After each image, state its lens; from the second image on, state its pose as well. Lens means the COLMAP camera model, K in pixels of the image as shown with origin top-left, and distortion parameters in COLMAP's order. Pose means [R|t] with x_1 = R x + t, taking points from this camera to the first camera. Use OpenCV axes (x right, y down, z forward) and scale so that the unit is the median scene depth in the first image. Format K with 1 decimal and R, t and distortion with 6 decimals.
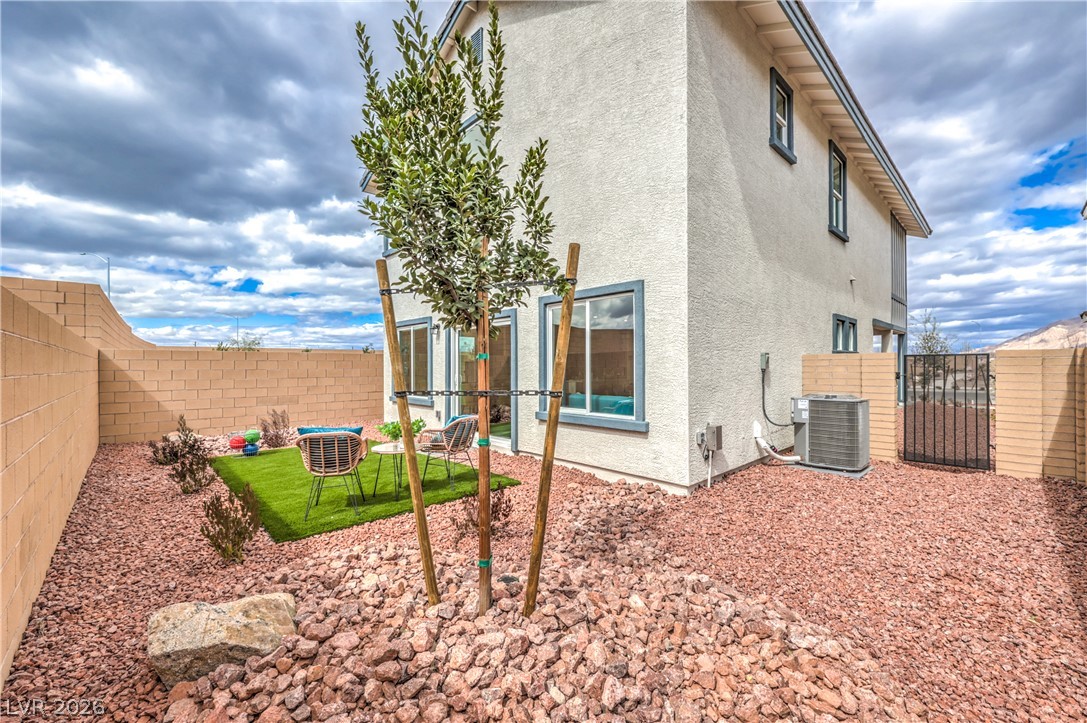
lens RADIAL K [[429.7, 0, 543.5], [0, 429.7, 361.5], [0, 0, 1]] dist [0.040396, 0.000026]
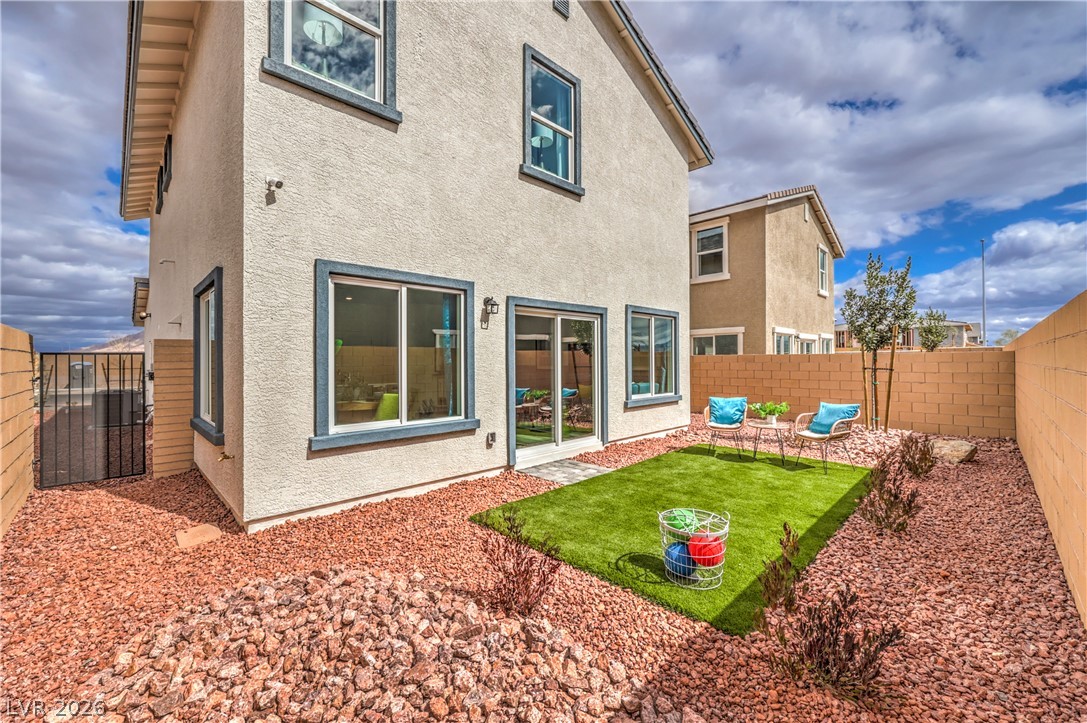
lens RADIAL K [[445.6, 0, 542.3], [0, 445.6, 350.9], [0, 0, 1]] dist [0.000130, -0.000090]
pose [[-0.016235, 0.018783, 0.999692, -0.790281], [0.001050, 0.999823, -0.018769, 0.000106], [-0.999868, 0.000745, -0.016252, 0.806627]]
